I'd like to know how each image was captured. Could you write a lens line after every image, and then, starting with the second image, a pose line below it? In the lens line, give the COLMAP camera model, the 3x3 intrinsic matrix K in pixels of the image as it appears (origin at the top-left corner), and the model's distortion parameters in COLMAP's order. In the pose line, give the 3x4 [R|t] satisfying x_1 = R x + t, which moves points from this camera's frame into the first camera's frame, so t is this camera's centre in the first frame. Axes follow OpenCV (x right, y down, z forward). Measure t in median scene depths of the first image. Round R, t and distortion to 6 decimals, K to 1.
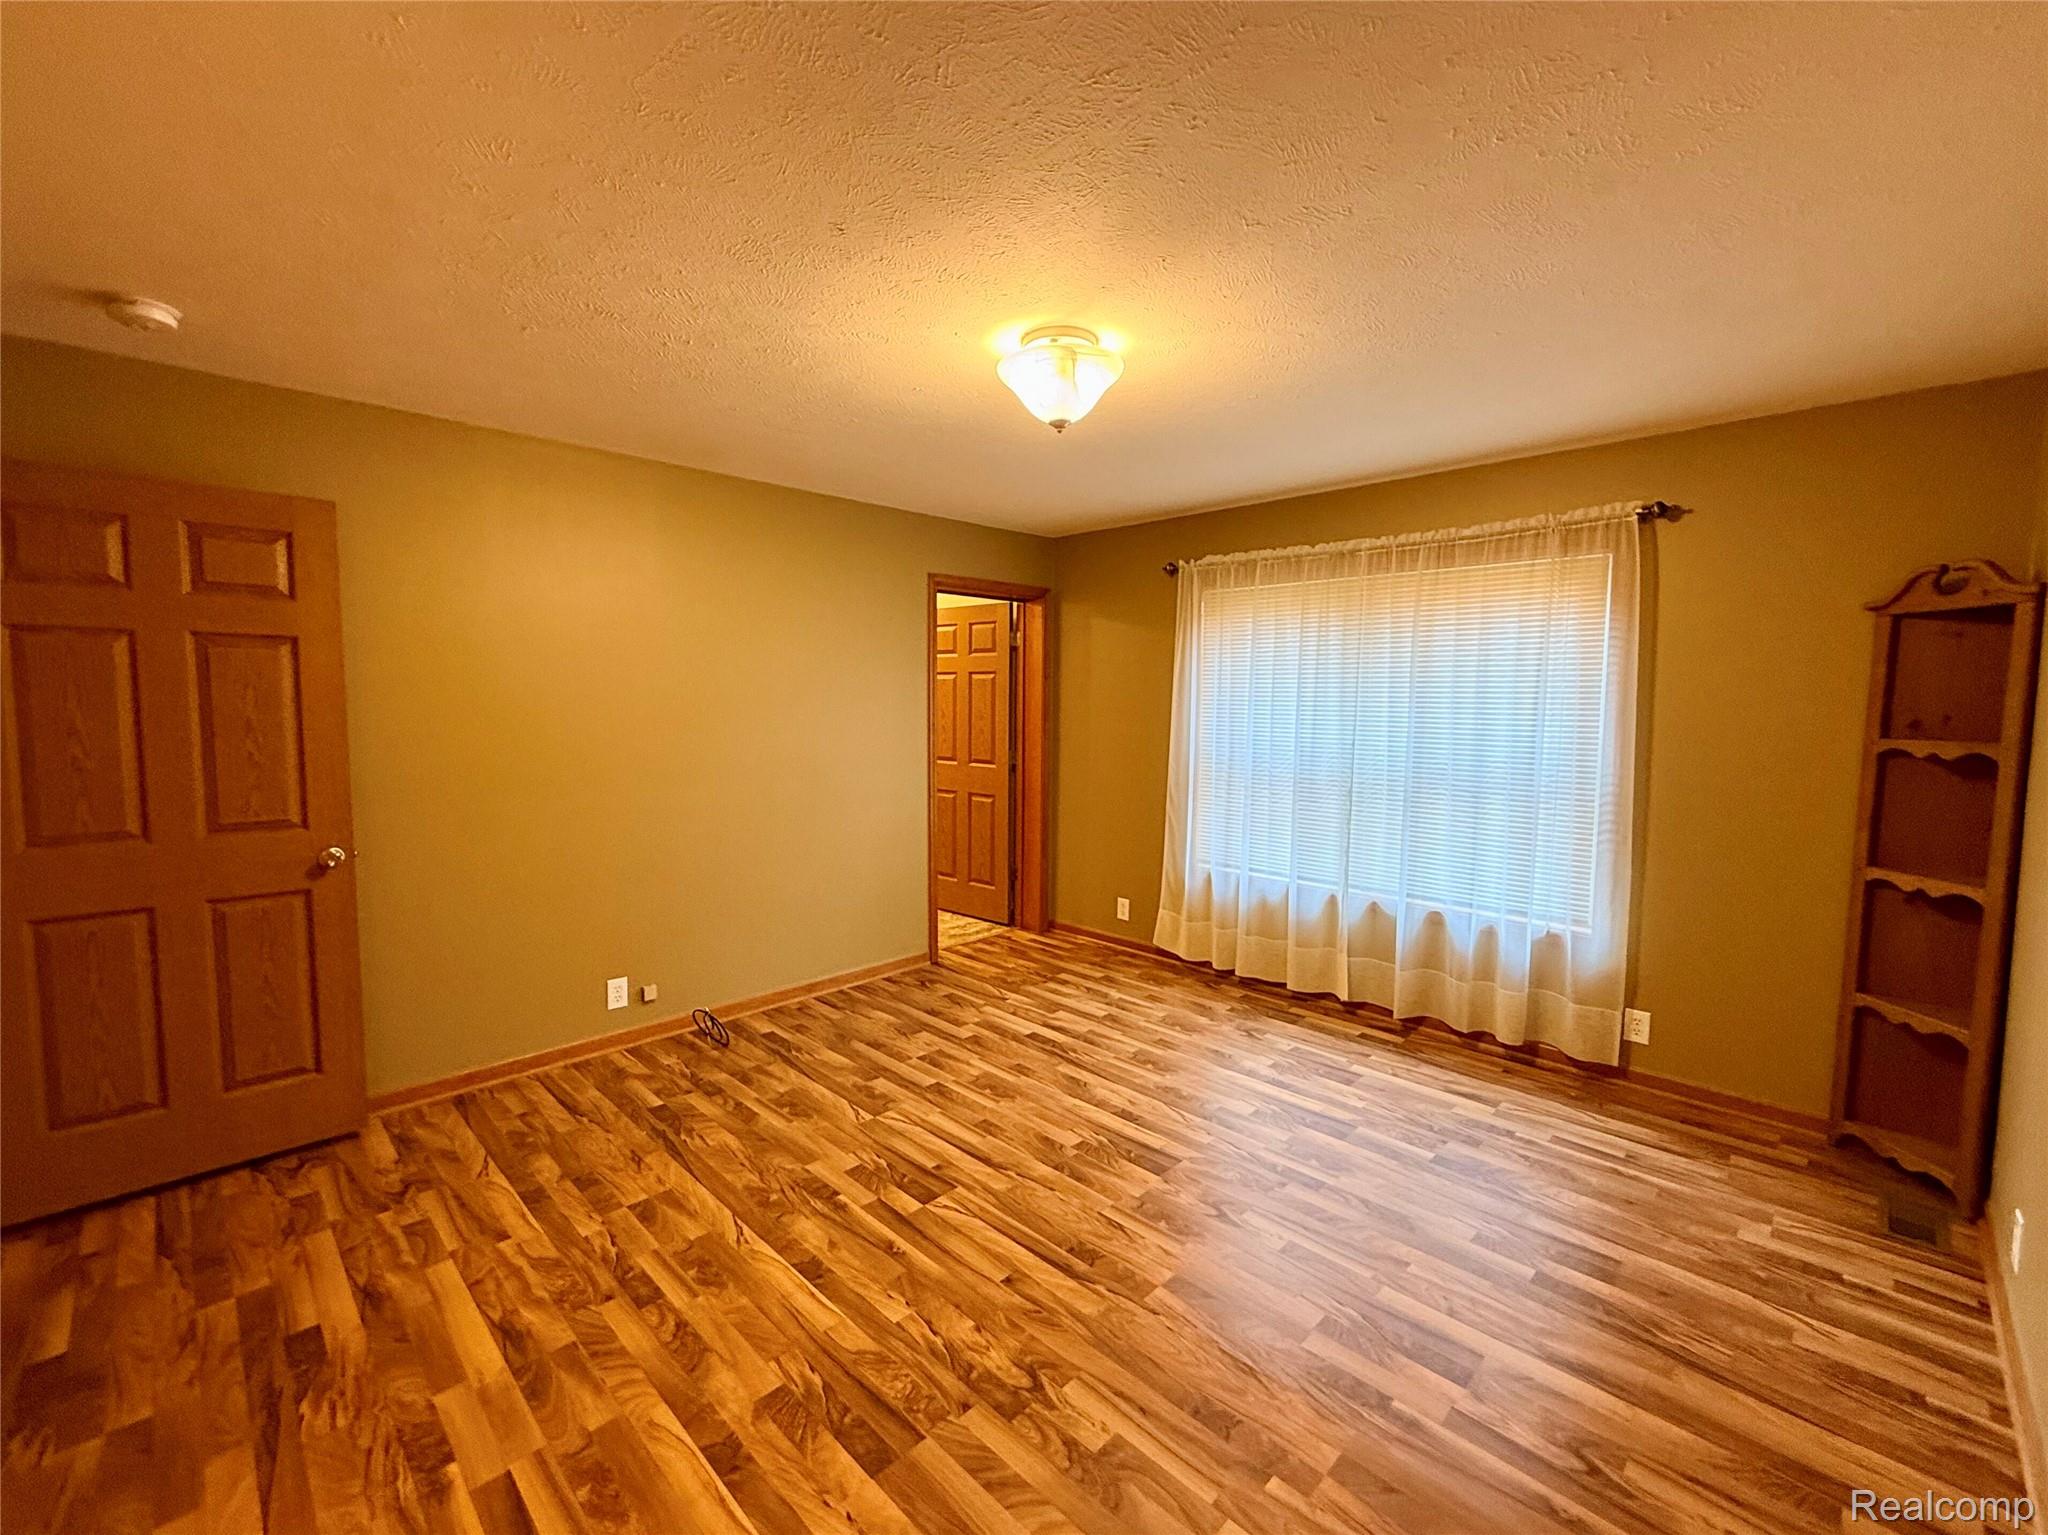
lens RADIAL K [[838.2, 0, 1024.0], [0, 838.2, 767.5], [0, 0, 1]] dist [-0.000710, -0.000090]
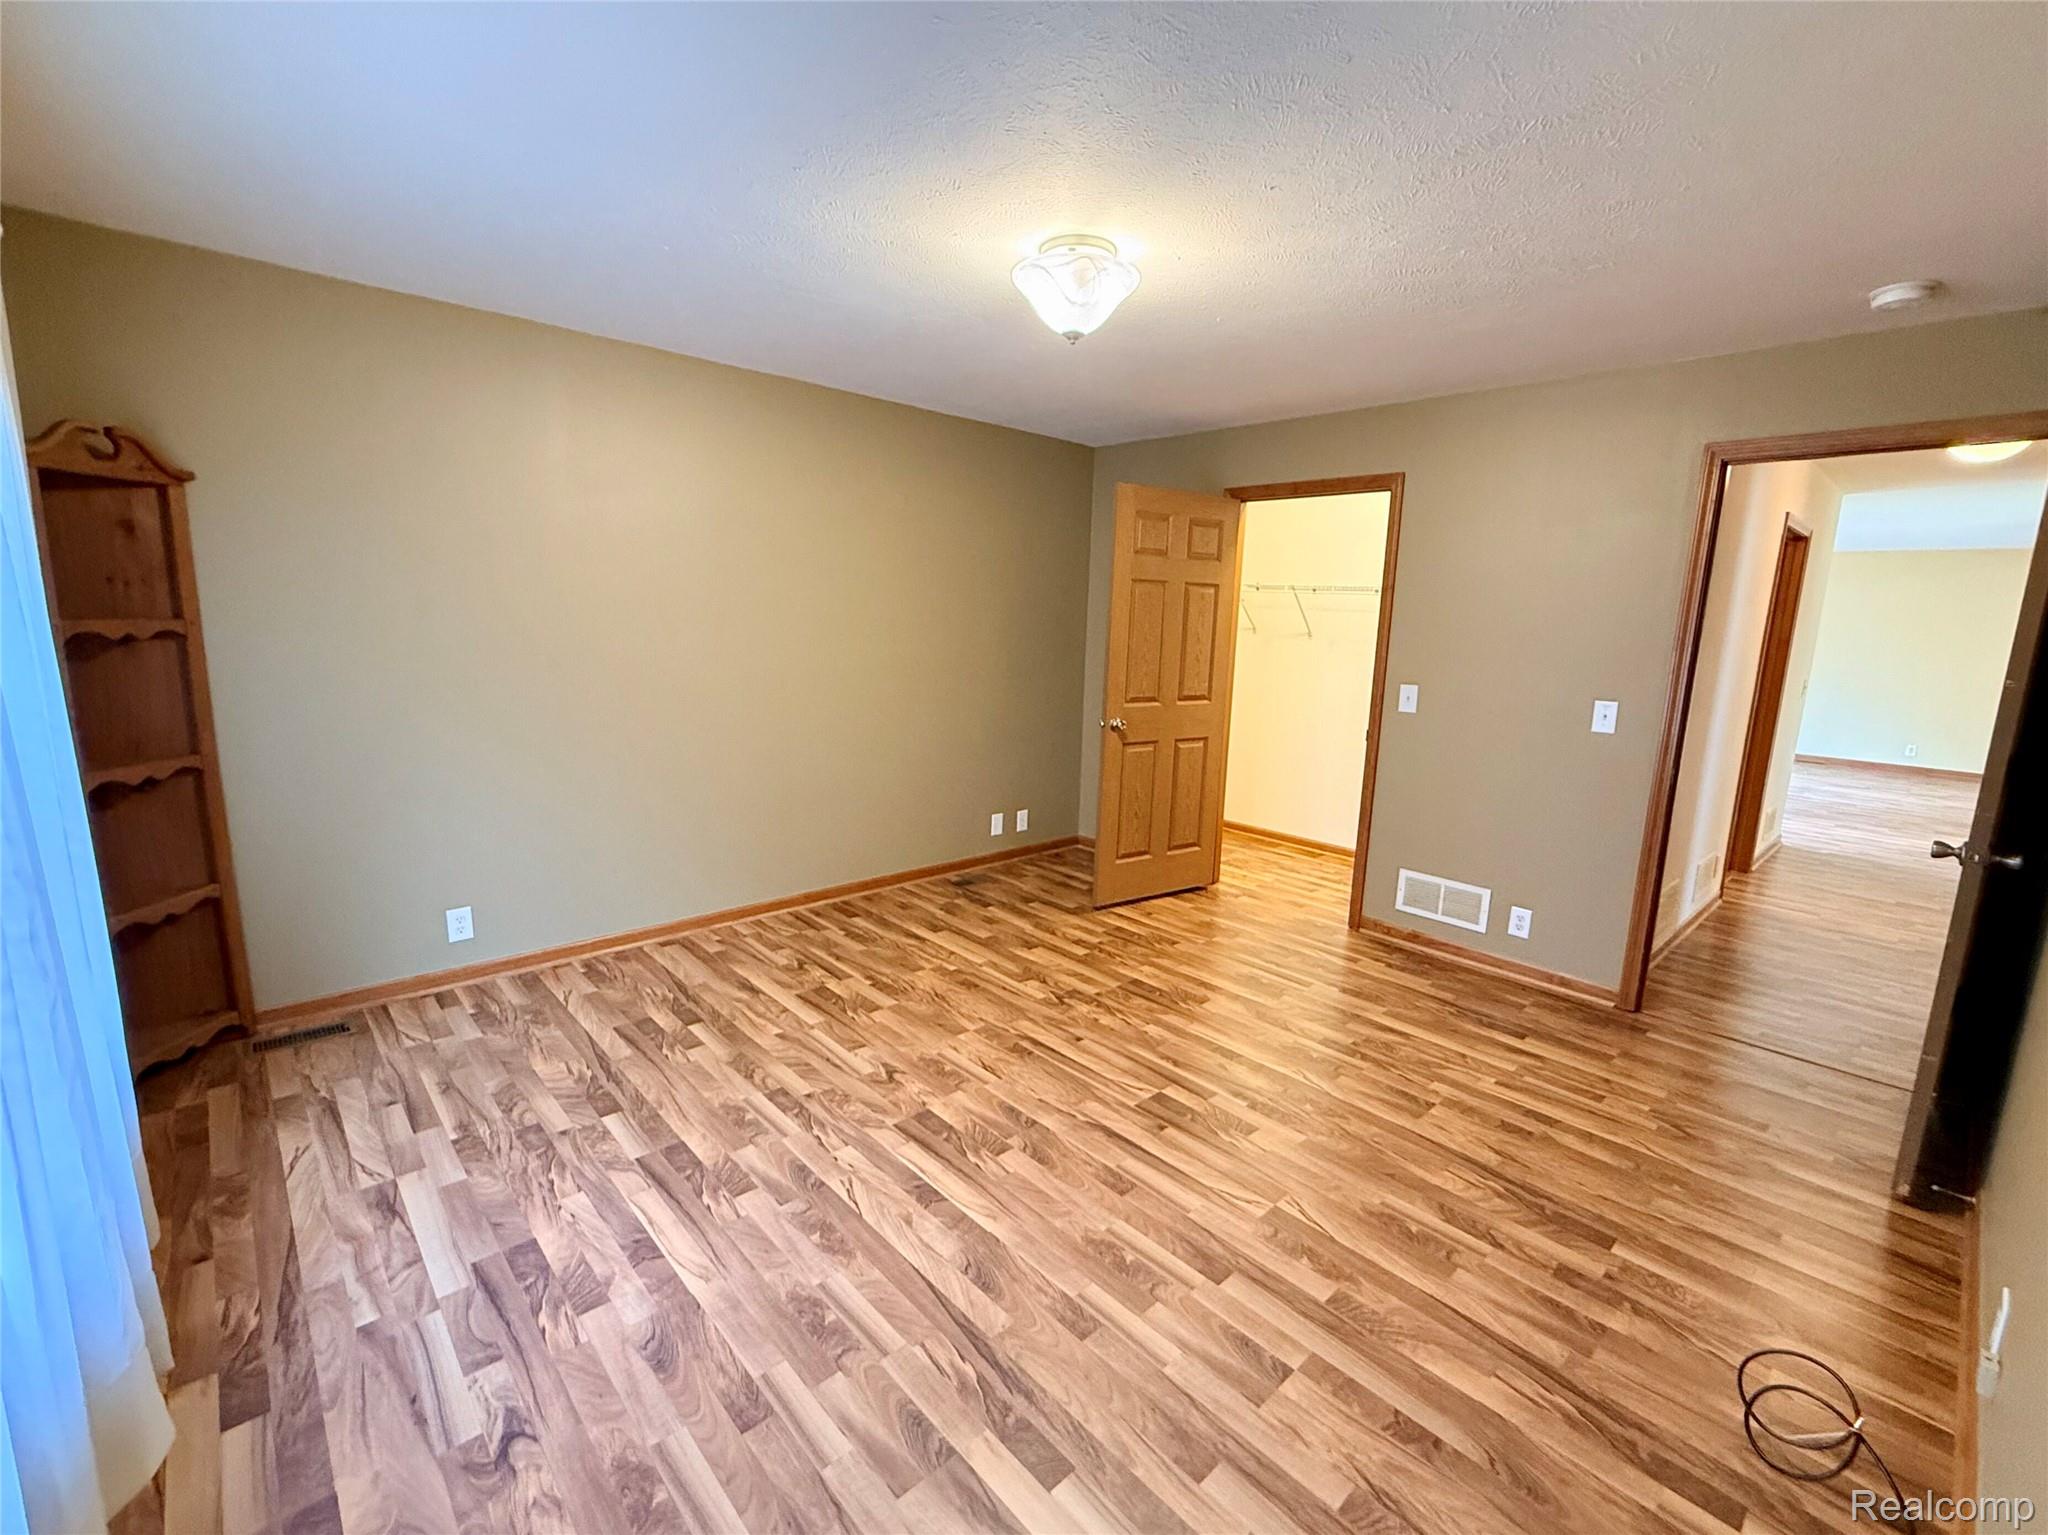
lens RADIAL K [[838.2, 0, 1024.0], [0, 838.2, 767.5], [0, 0, 1]] dist [-0.000710, -0.000090]
pose [[-0.998238, -0.047379, 0.035713, 0.035940], [-0.036238, 0.963488, 0.265287, -0.151644], [-0.046978, 0.263525, -0.963508, 1.835170]]
